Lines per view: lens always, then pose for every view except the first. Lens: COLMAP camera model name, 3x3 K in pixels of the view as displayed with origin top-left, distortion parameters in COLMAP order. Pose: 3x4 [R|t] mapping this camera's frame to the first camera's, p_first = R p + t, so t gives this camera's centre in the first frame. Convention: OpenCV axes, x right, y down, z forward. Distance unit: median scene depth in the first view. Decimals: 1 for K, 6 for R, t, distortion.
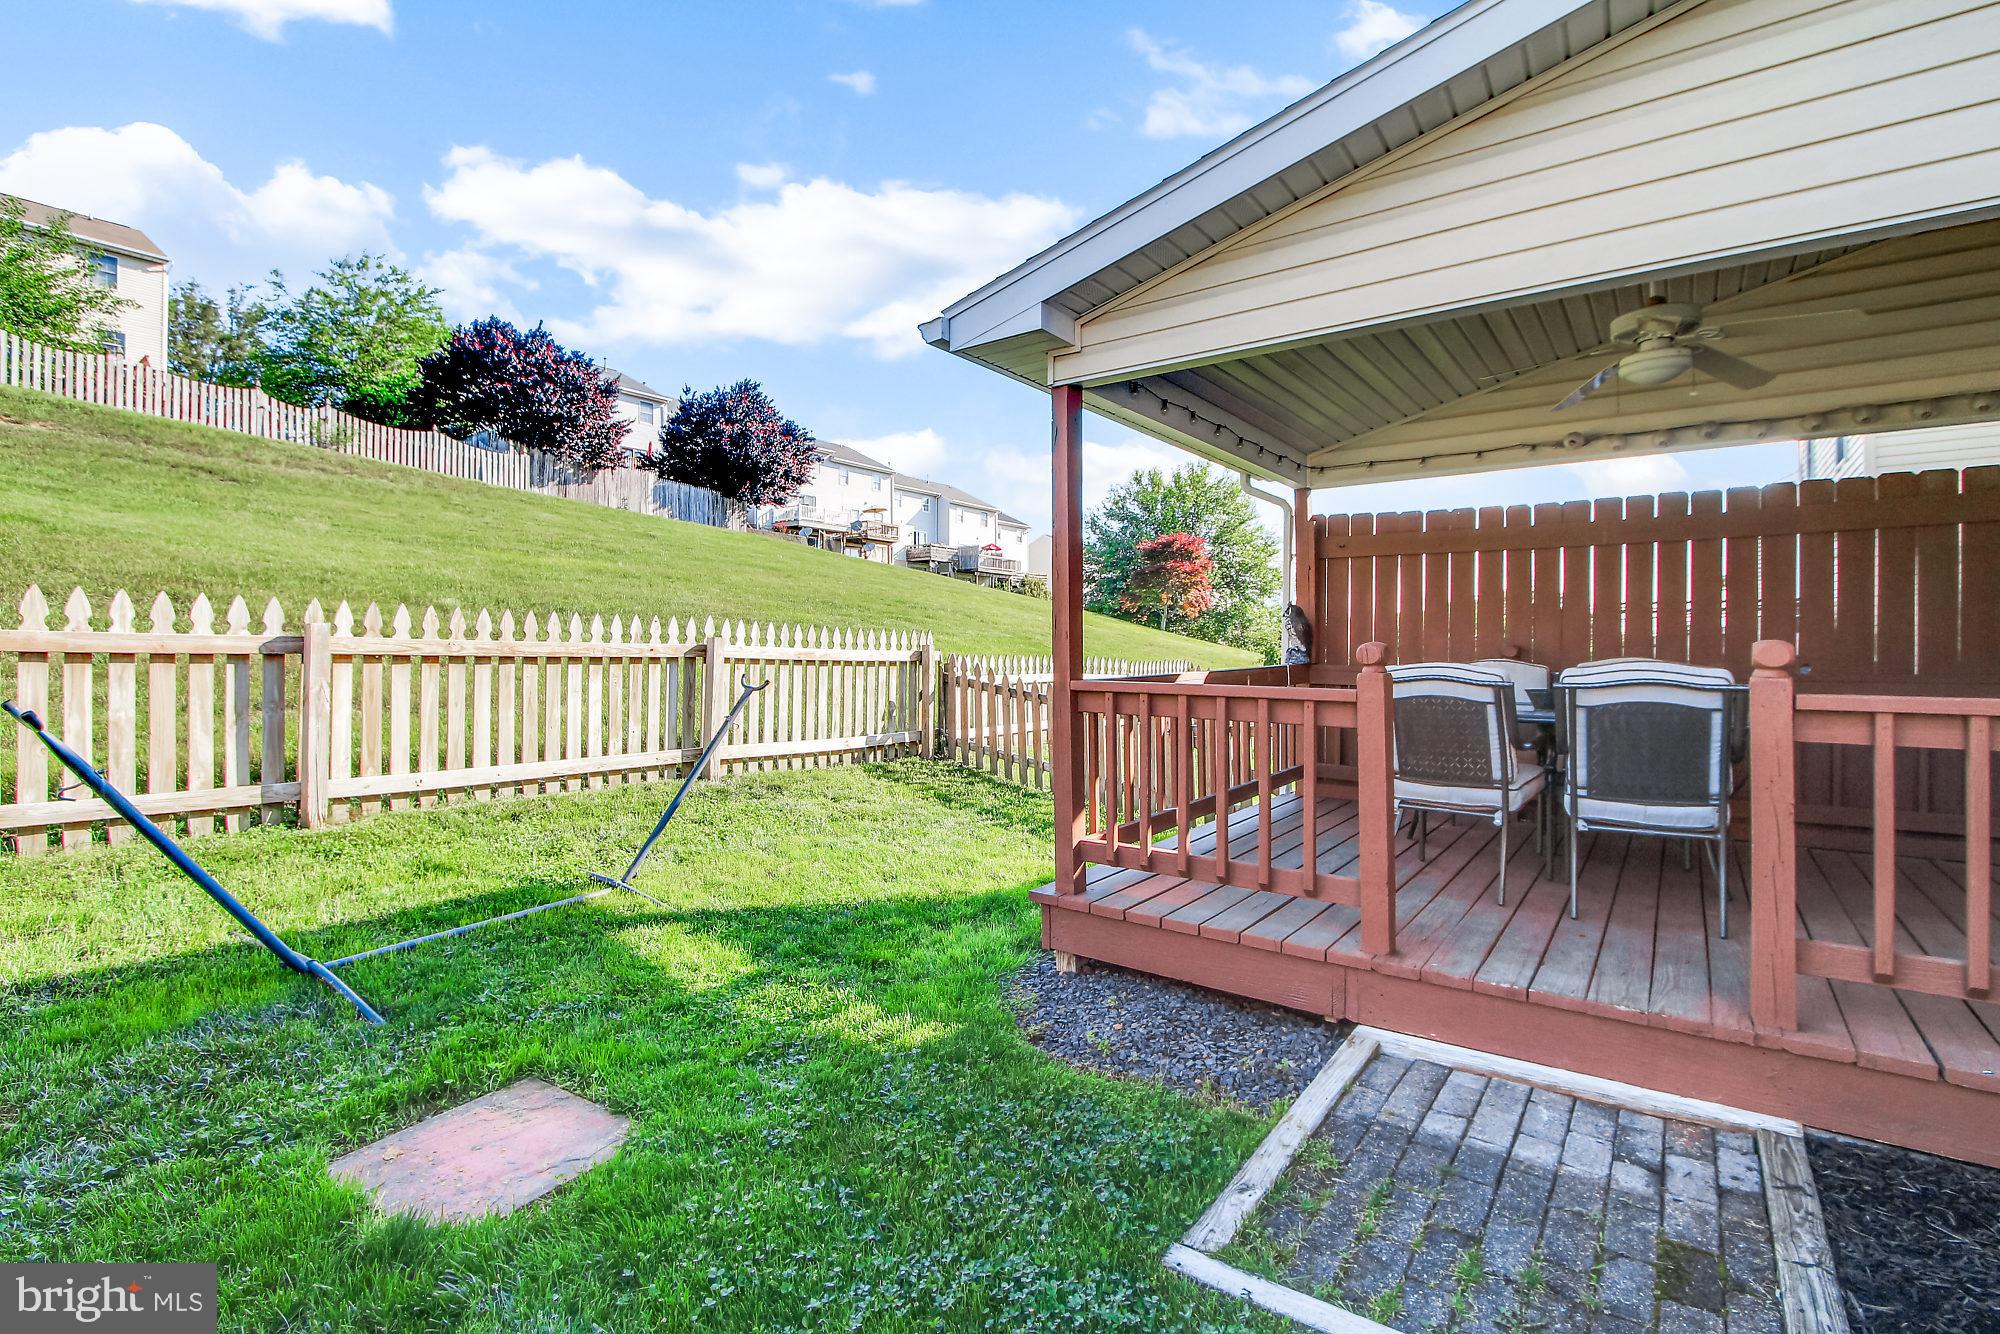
lens RADIAL K [[965.8, 0, 1007.0], [0, 965.8, 652.8], [0, 0, 1]] dist [-0.015312, 0.000010]
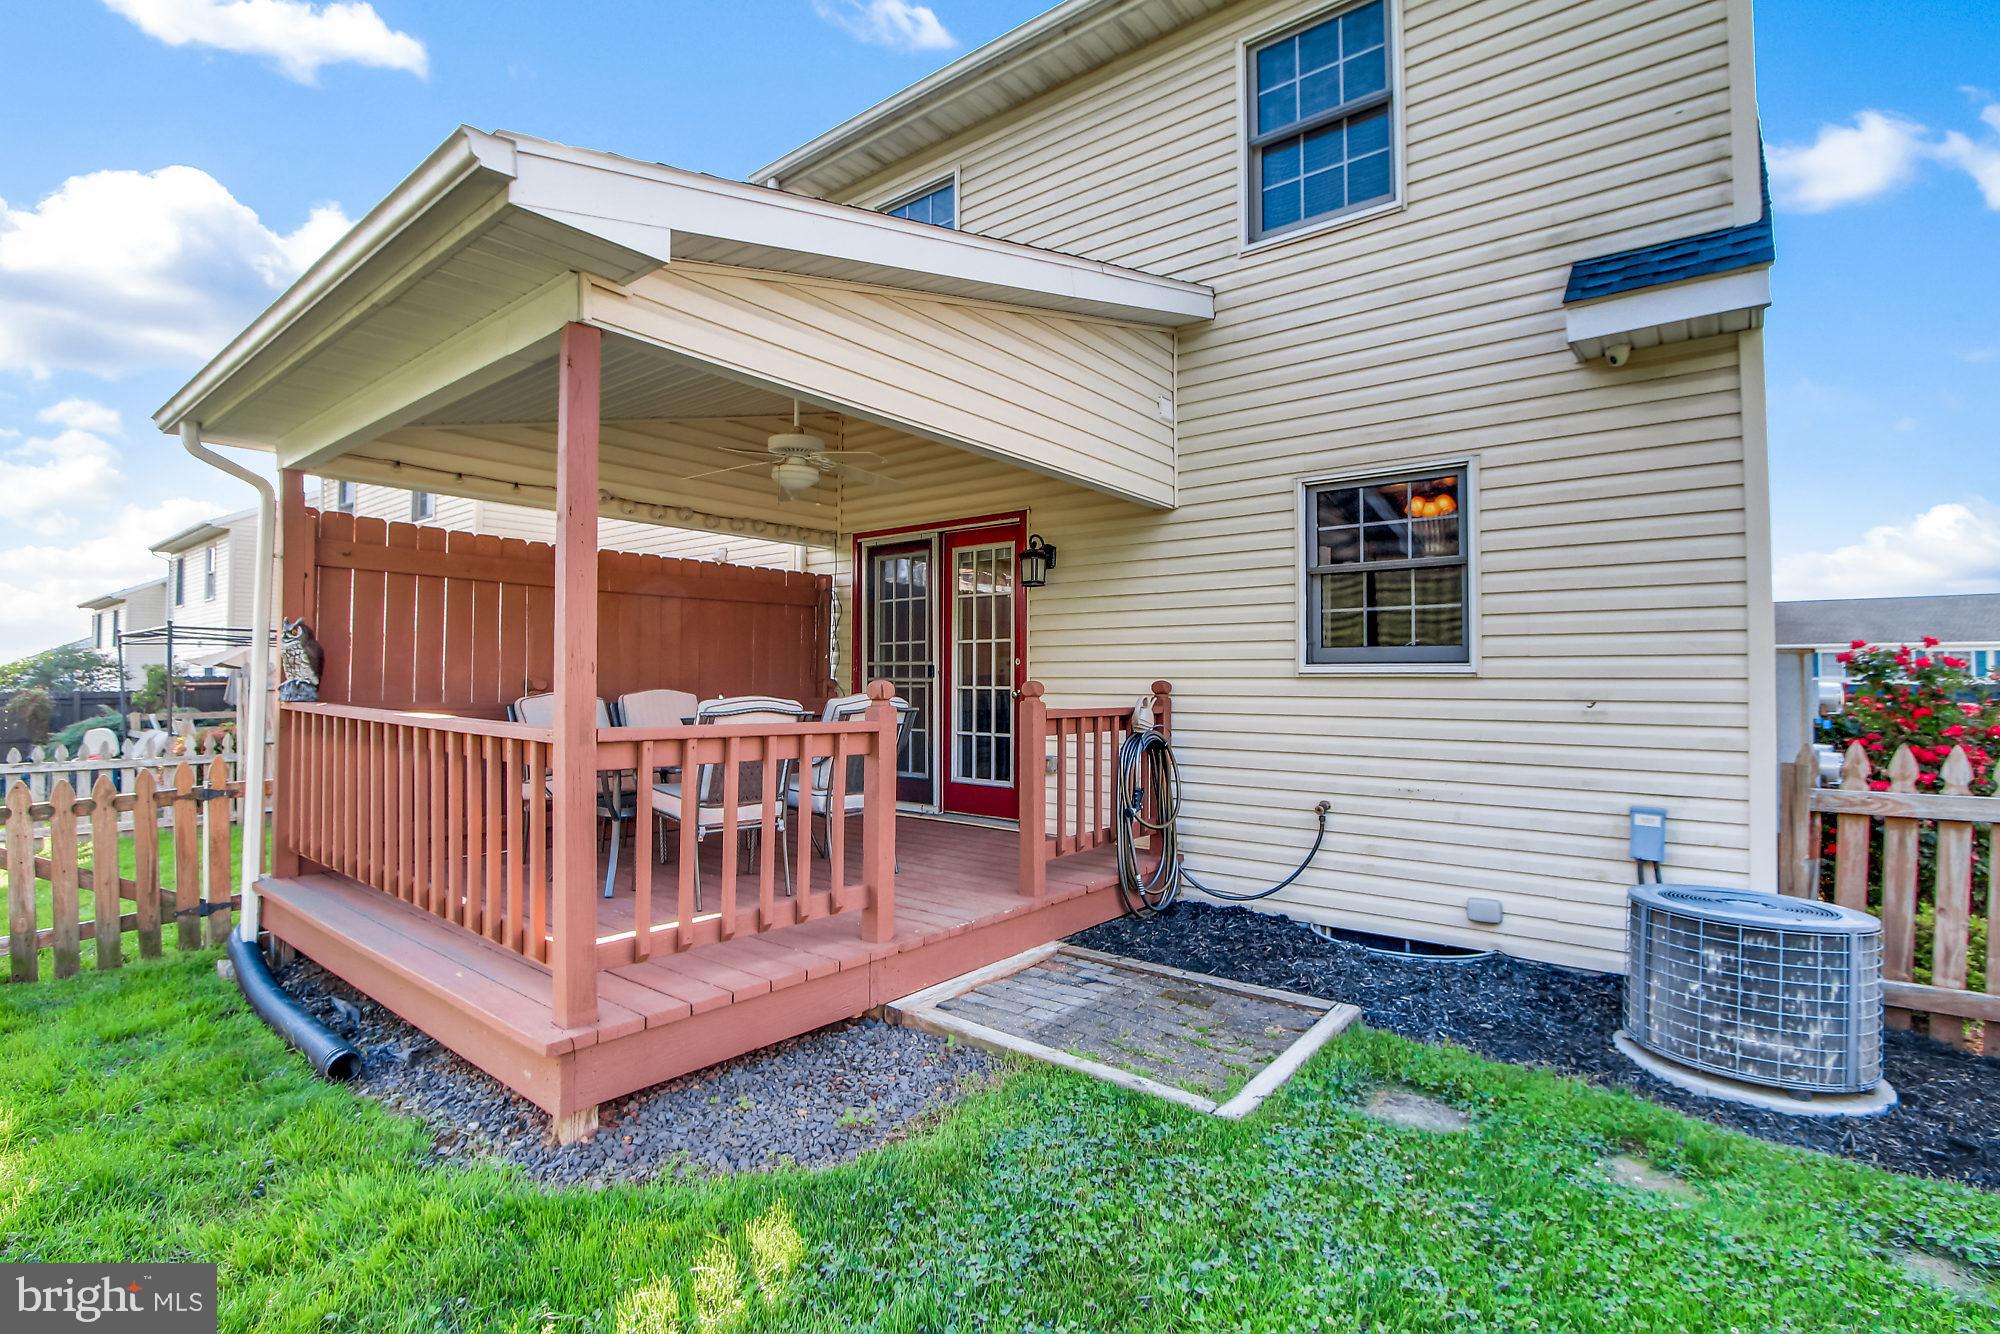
lens RADIAL K [[940.1, 0, 1000.0], [0, 940.1, 667.0], [0, 0, 1]] dist [-0.015138, -0.000208]
pose [[0.028975, 0.007064, 0.999555, -0.976325], [0.000877, 0.999974, -0.007092, -0.024541], [-0.999580, 0.001082, 0.028968, 1.027209]]
